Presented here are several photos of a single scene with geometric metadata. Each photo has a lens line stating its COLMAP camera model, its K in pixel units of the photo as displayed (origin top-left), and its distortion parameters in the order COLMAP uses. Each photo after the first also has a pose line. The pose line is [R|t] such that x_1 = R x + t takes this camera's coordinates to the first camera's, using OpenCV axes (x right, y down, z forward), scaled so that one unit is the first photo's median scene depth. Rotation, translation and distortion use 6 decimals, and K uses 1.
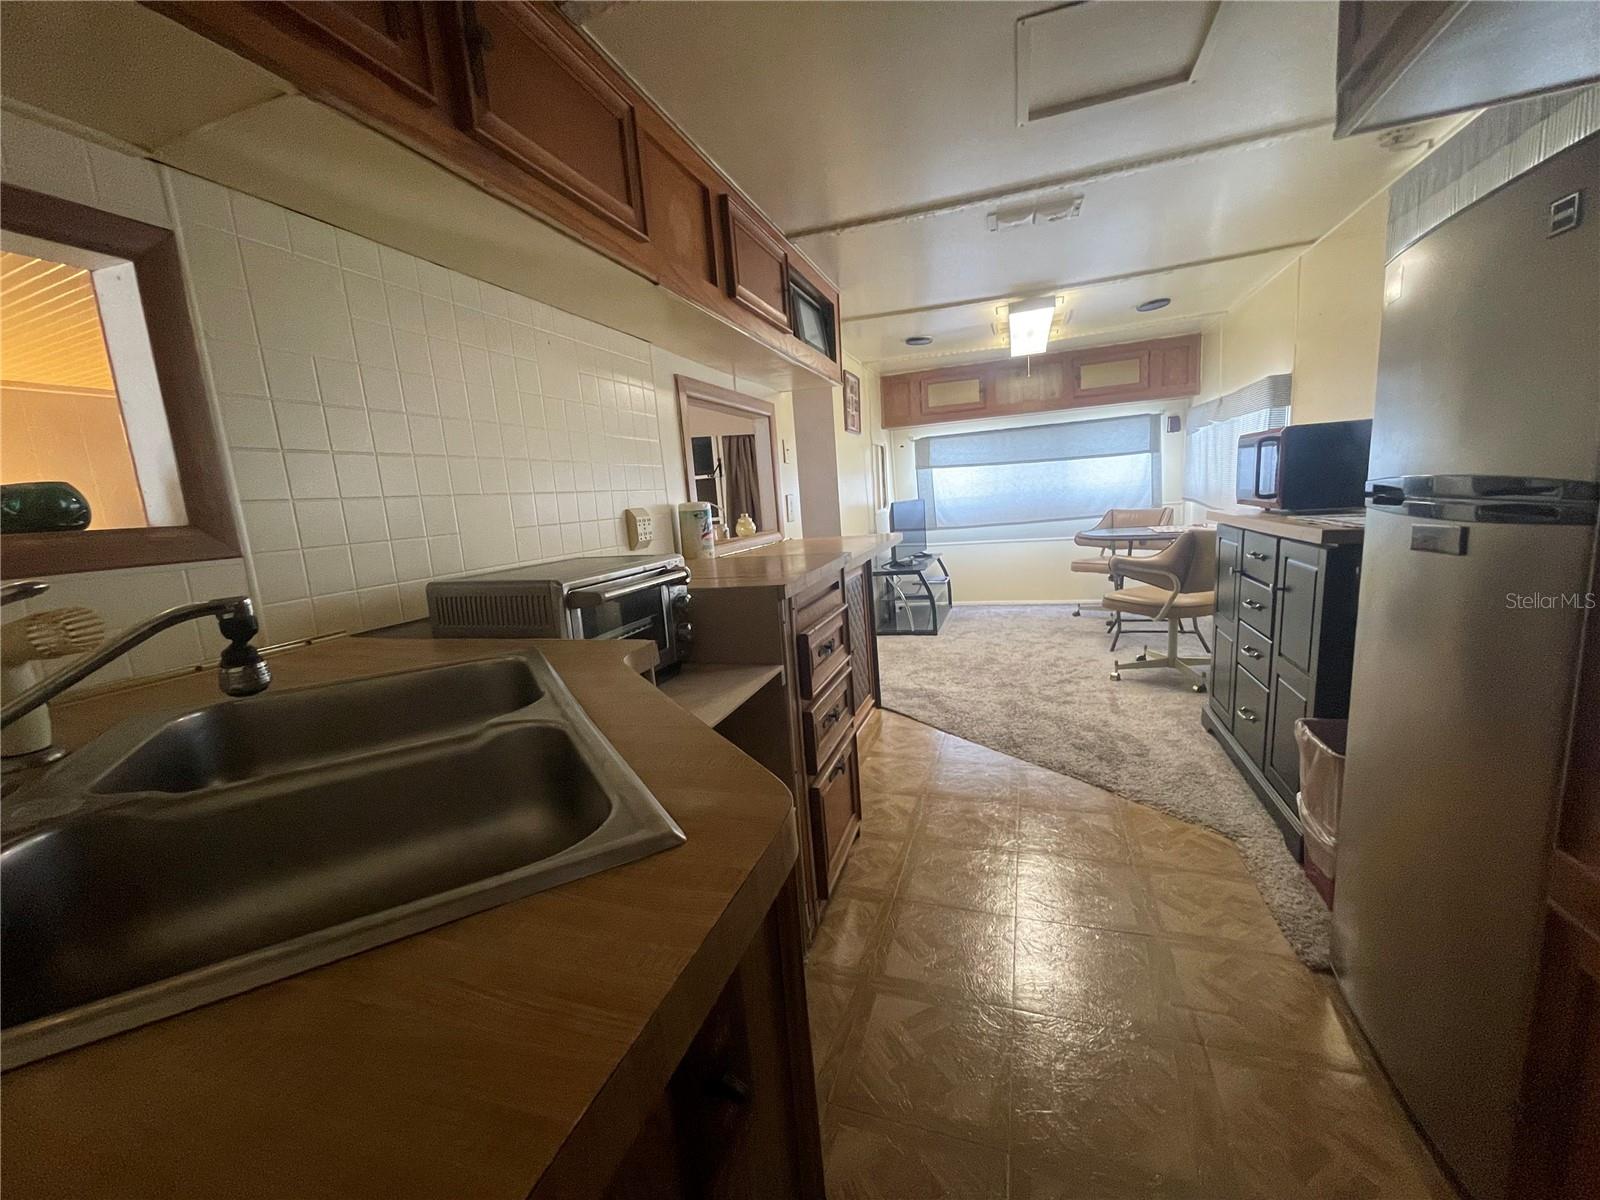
lens RADIAL K [[631.4, 0, 800.0], [0, 631.4, 600.0], [0, 0, 1]] dist [-0.000259, -0.000009]
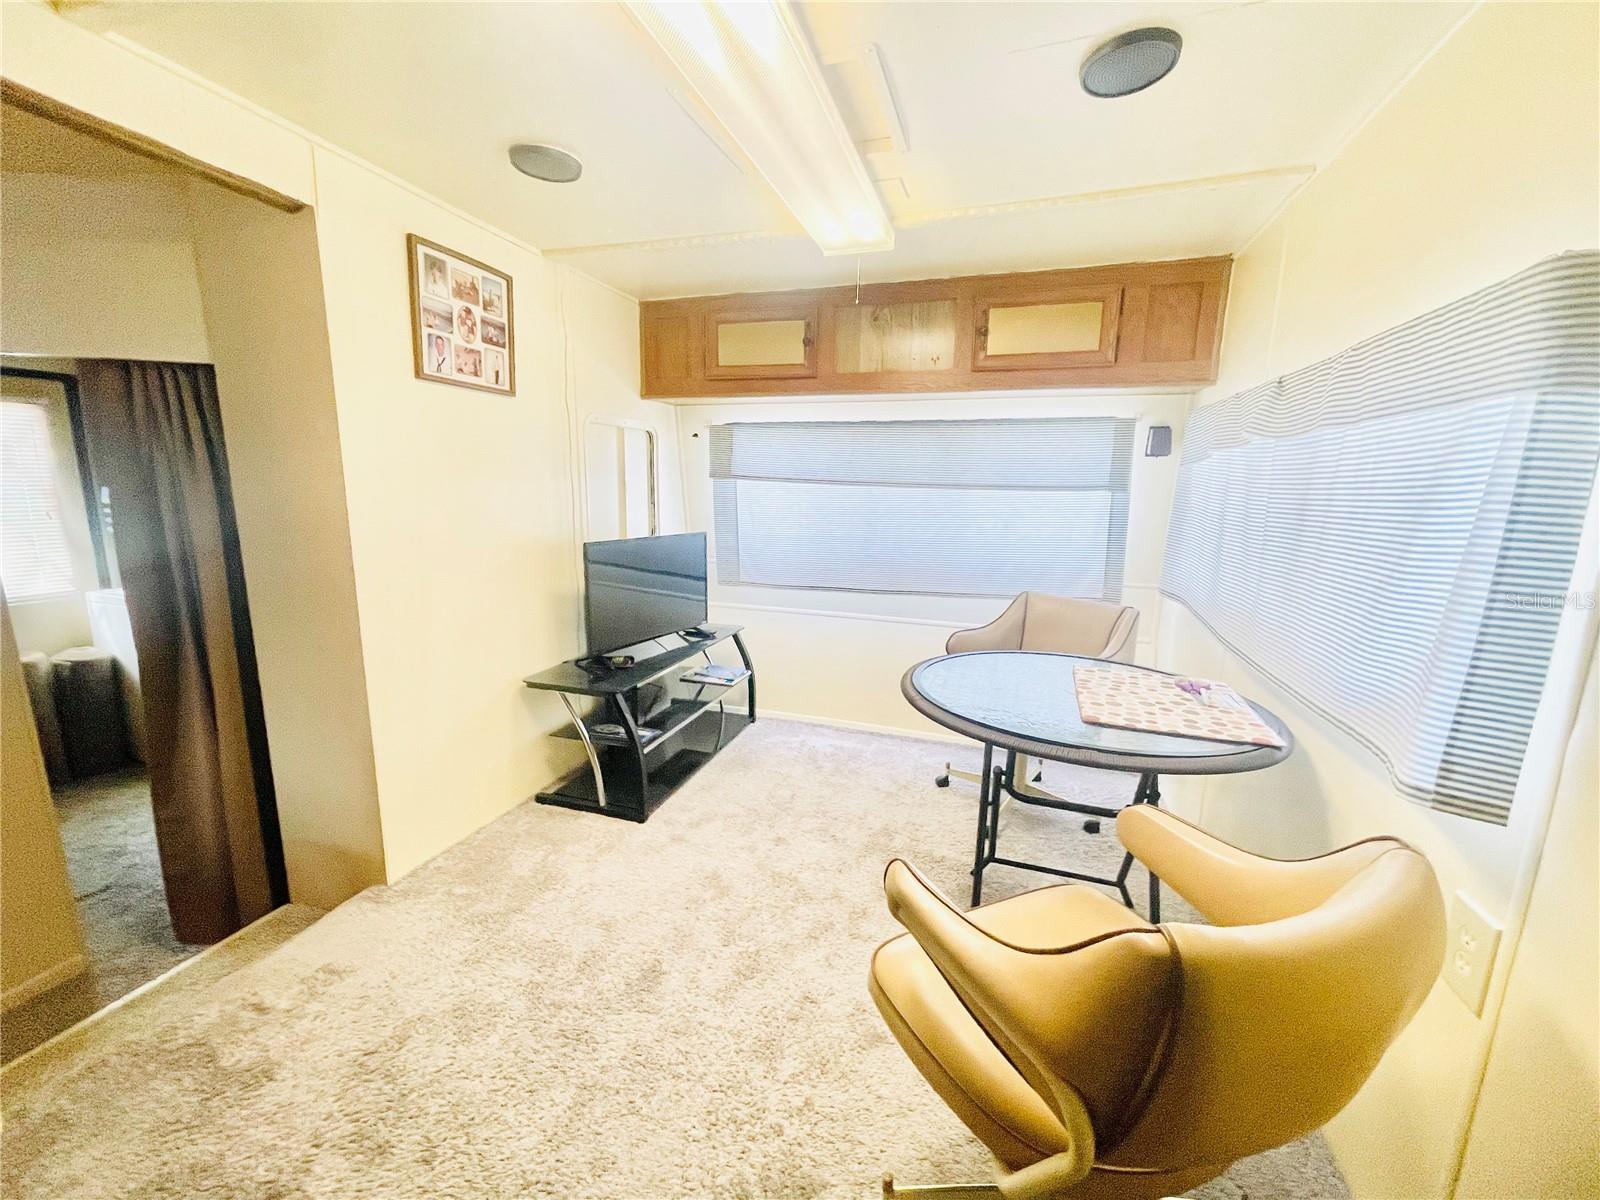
lens RADIAL K [[631.4, 0, 800.0], [0, 631.4, 600.0], [0, 0, 1]] dist [-0.000259, -0.000009]
pose [[0.995340, 0.090725, 0.032663, 0.286787], [-0.091221, 0.995732, 0.014005, -0.125567], [-0.031253, -0.016919, 0.999368, 0.475713]]
